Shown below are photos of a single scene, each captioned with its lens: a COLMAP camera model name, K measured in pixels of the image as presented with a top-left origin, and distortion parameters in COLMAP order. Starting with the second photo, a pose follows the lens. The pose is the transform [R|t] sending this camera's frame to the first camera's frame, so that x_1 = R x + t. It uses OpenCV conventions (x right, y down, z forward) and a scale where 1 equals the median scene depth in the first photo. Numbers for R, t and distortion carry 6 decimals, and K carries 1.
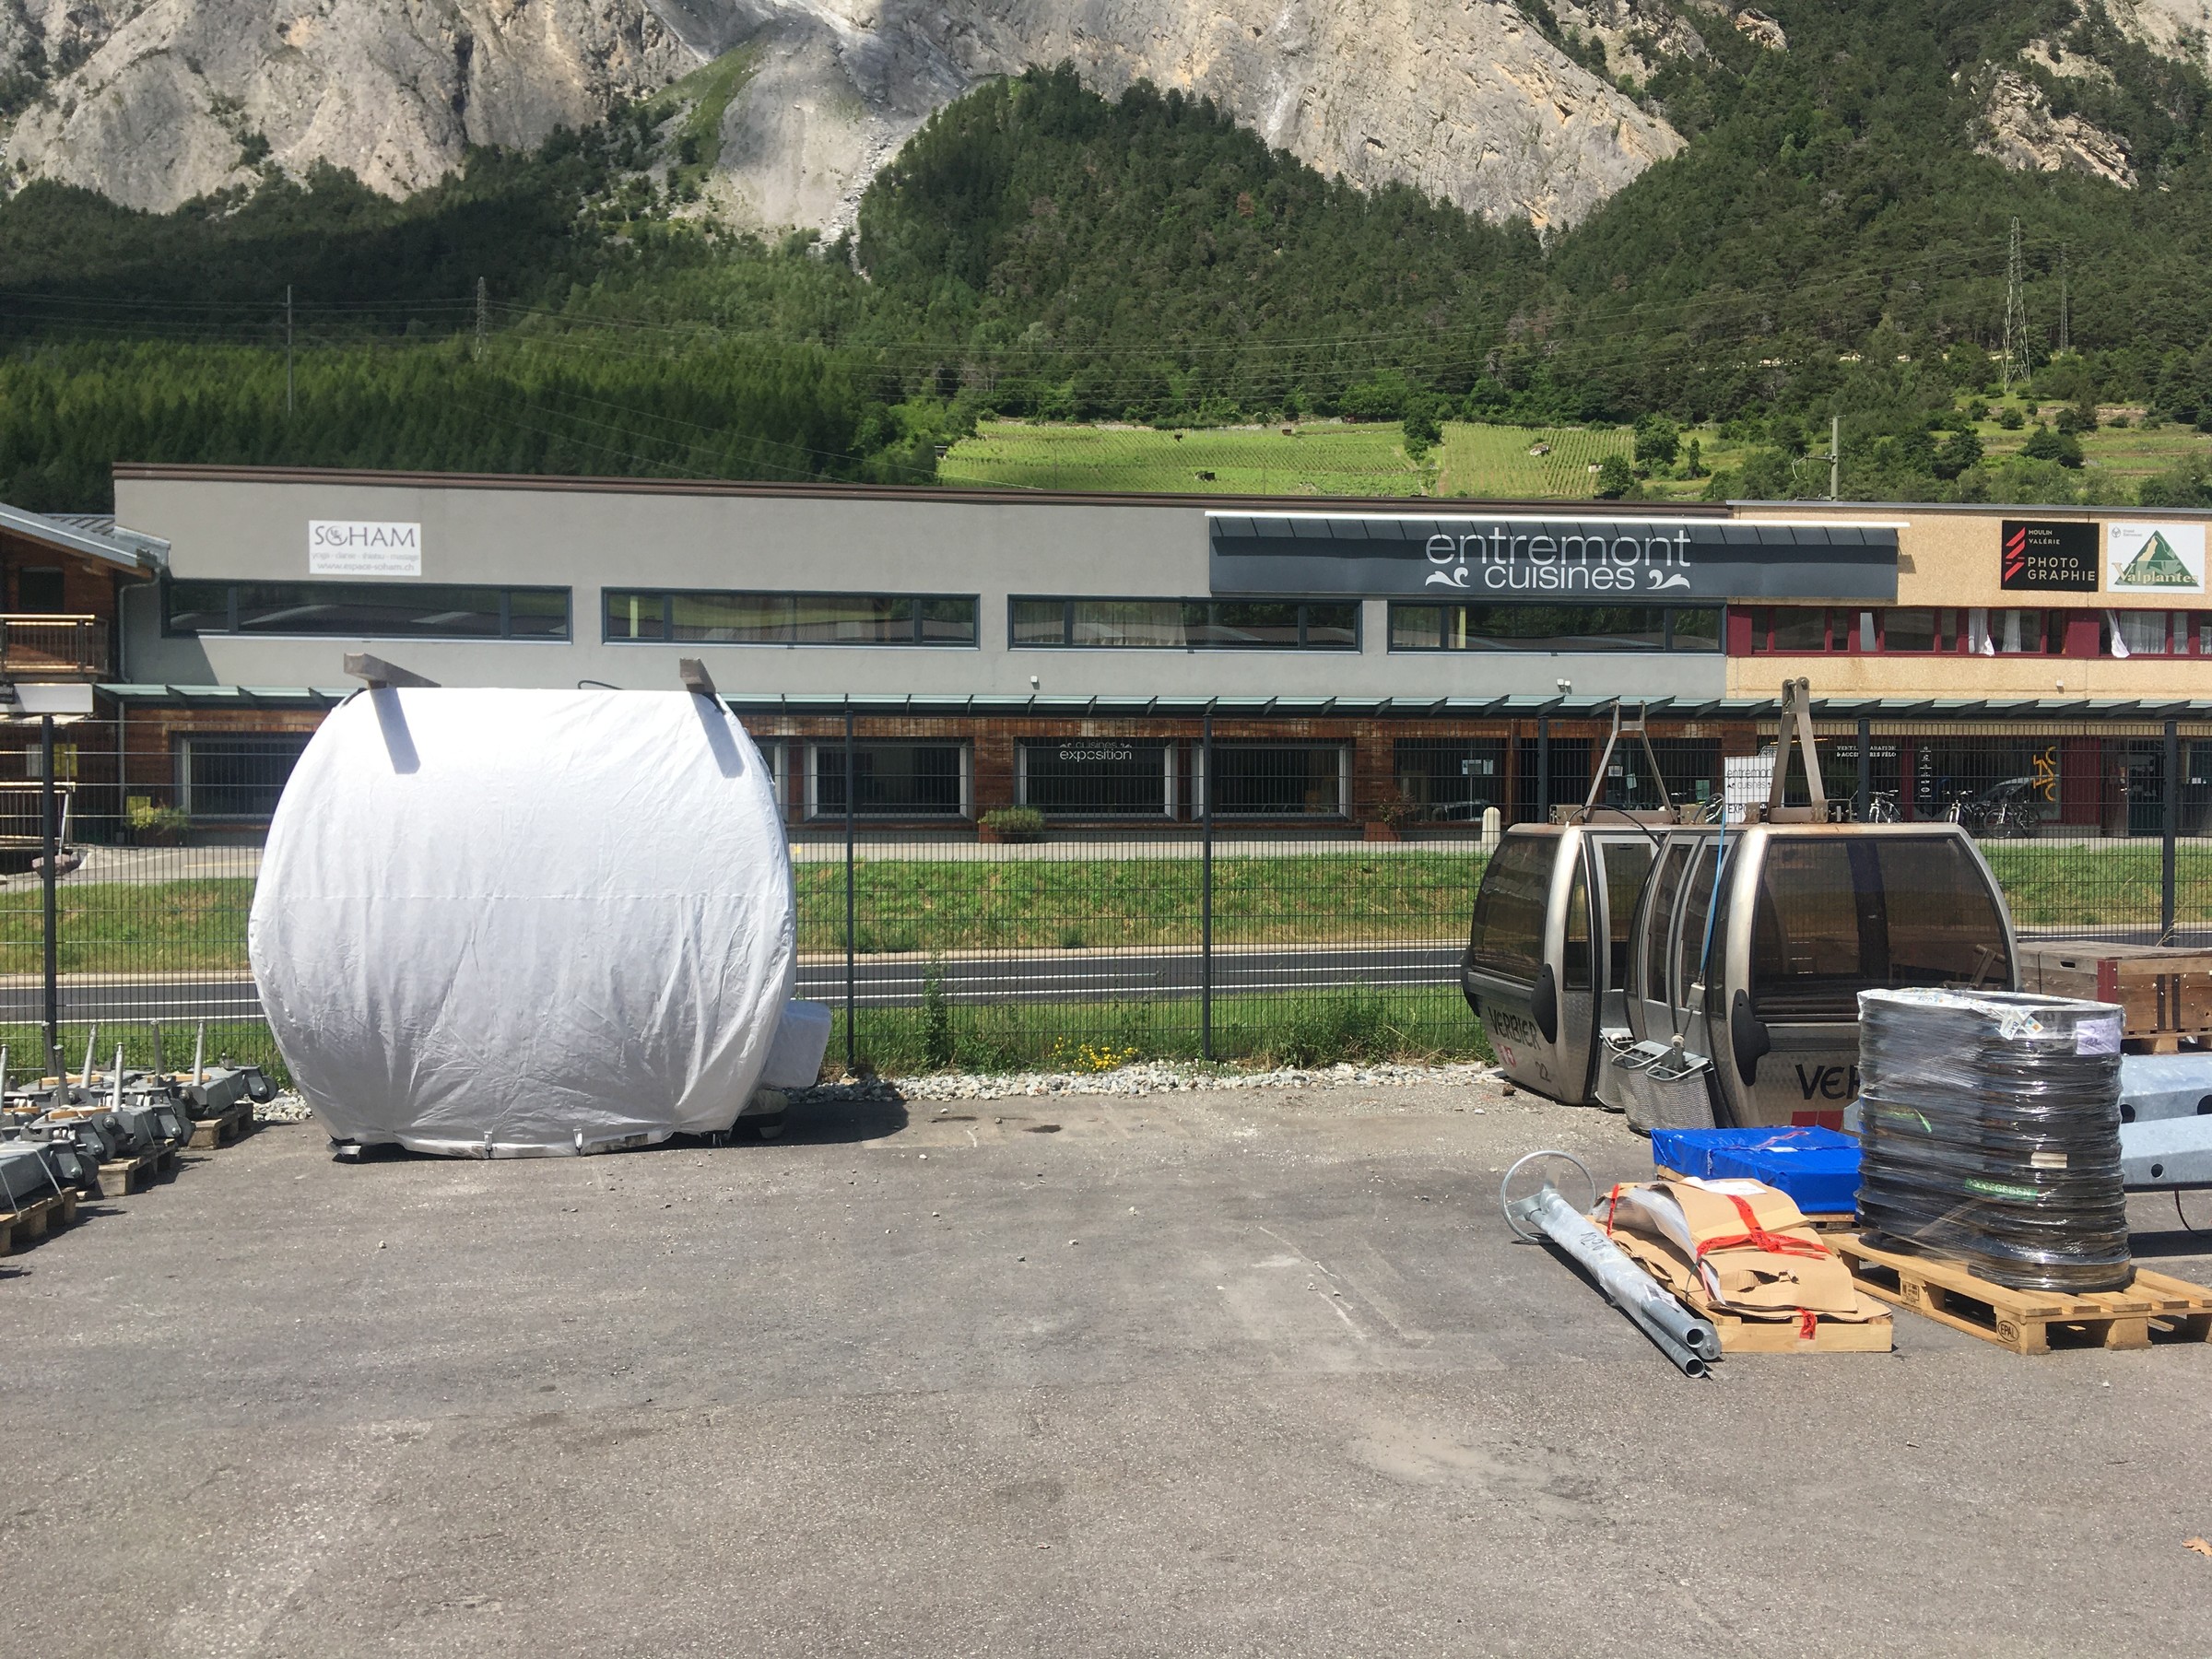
lens RADIAL K [[1864.2, 0, 1109.9], [0, 1864.2, 845.0], [0, 0, 1]] dist [0.112492, -0.168749]
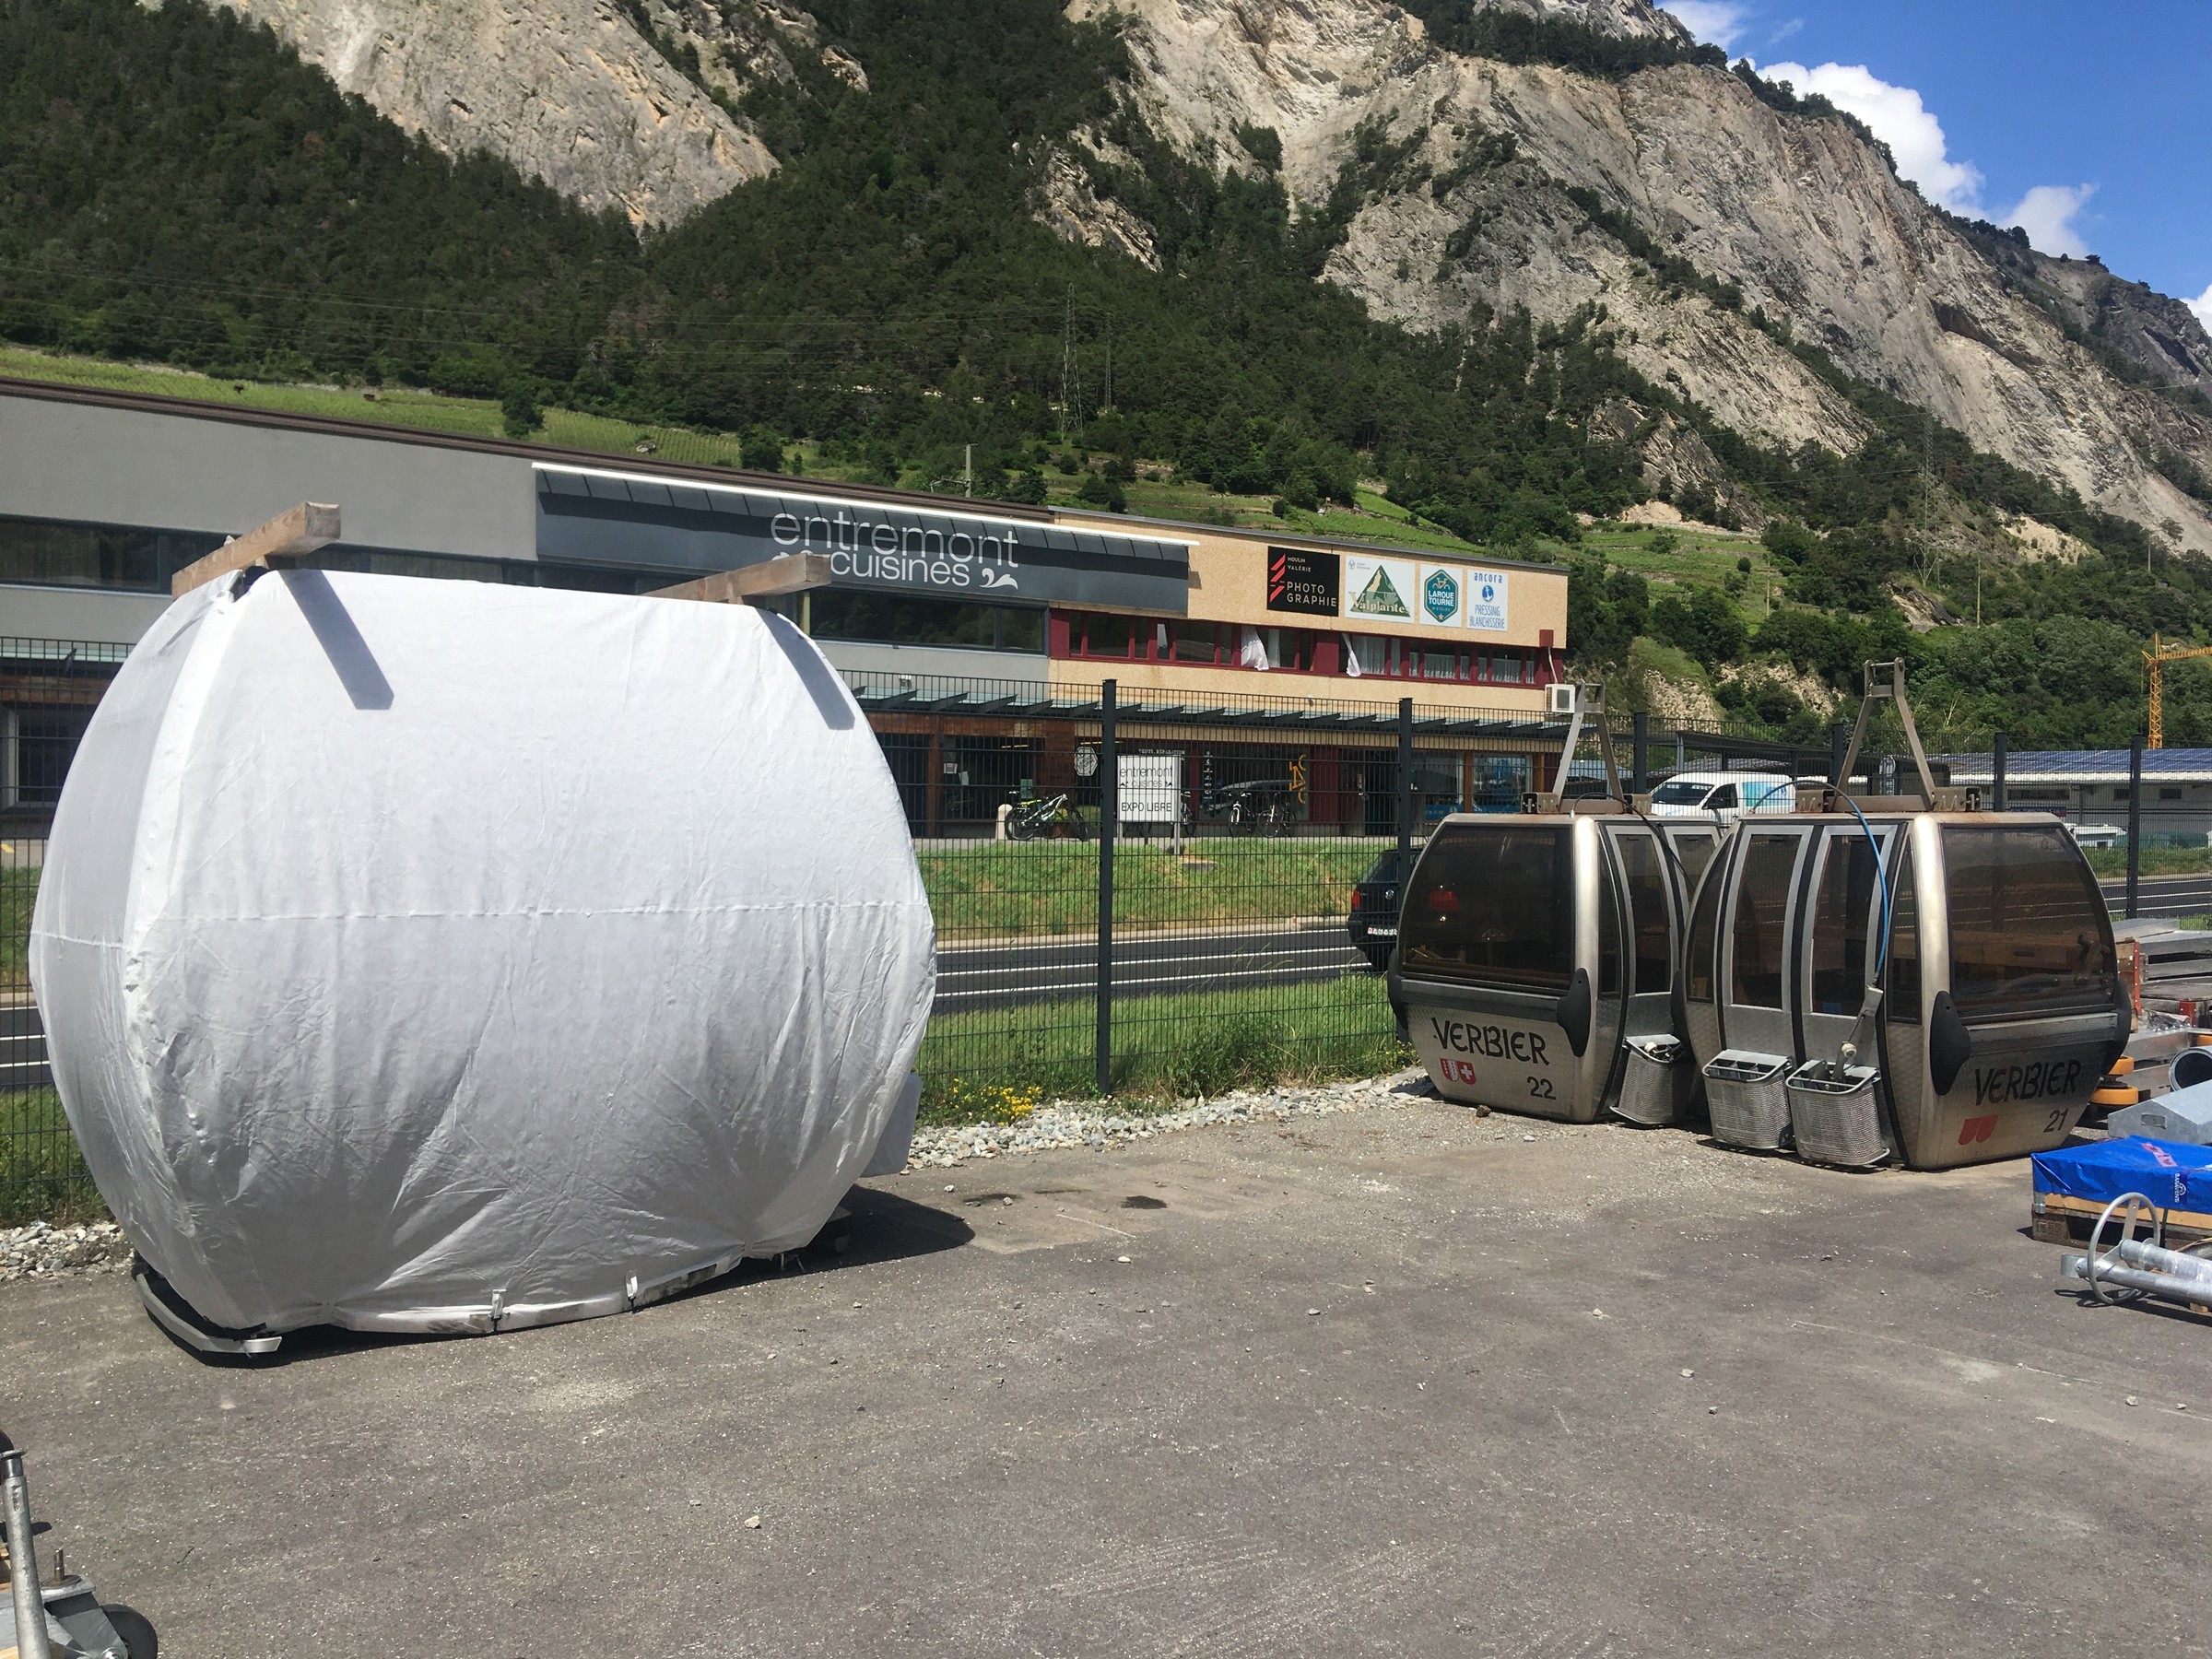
lens RADIAL K [[1864.2, 0, 1112.1], [0, 1864.2, 843.7], [0, 0, 1]] dist [0.112492, -0.168749]
pose [[0.889409, 0.000260, 0.457111, -0.105172], [0.000202, 1.000000, -0.000963, 0.001336], [-0.457111, 0.000948, 0.889409, 0.084928]]
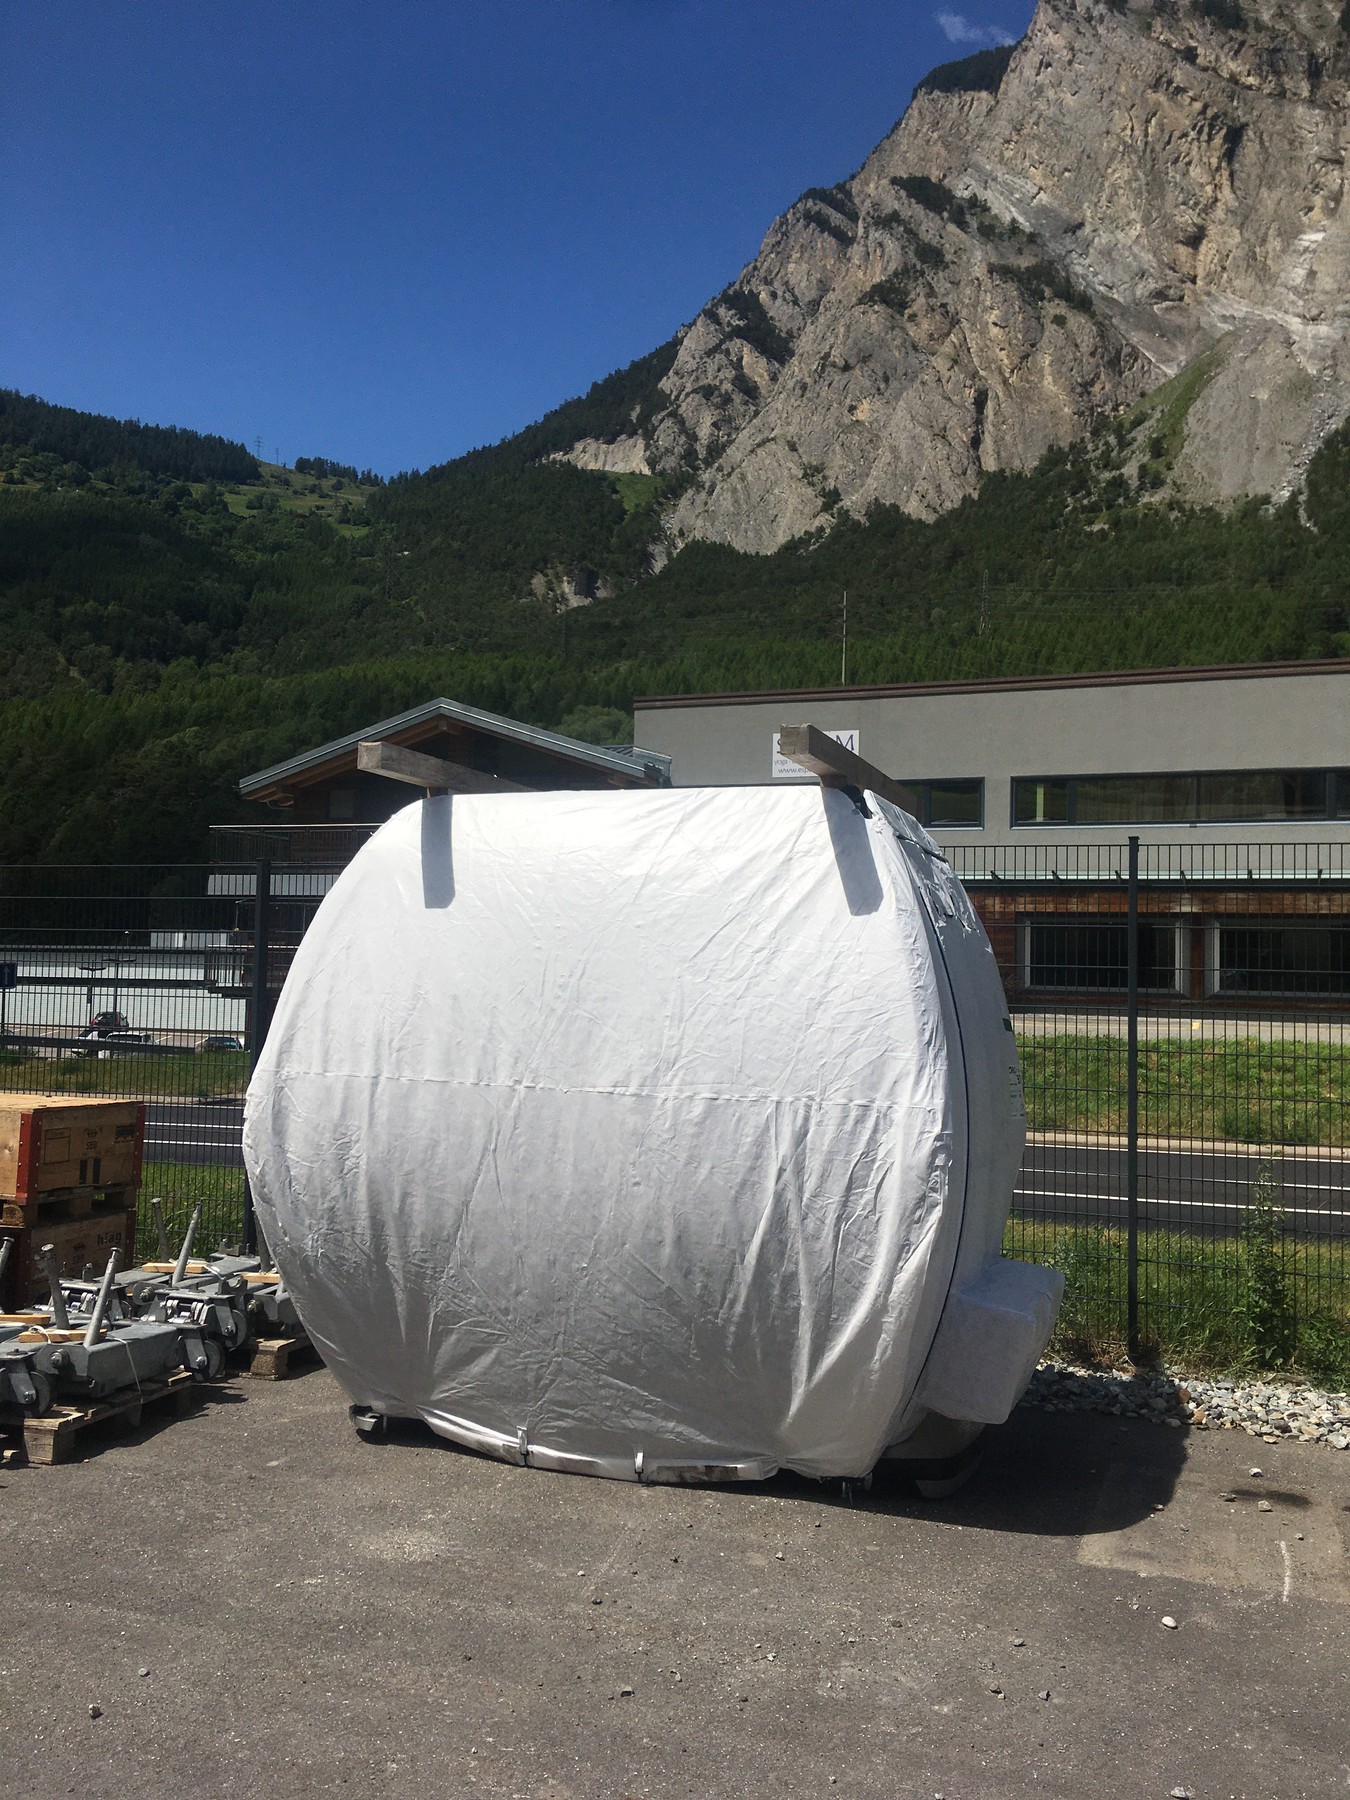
lens RADIAL K [[1516.9, 0, 663.4], [0, 1516.9, 903.8], [0, 0, 1]] dist [0.112492, -0.168749]
pose [[0.864757, -0.004037, -0.502175, -0.000659], [-0.032144, 0.997472, -0.063371, -0.001141], [0.501161, 0.070943, 0.862441, 0.128274]]
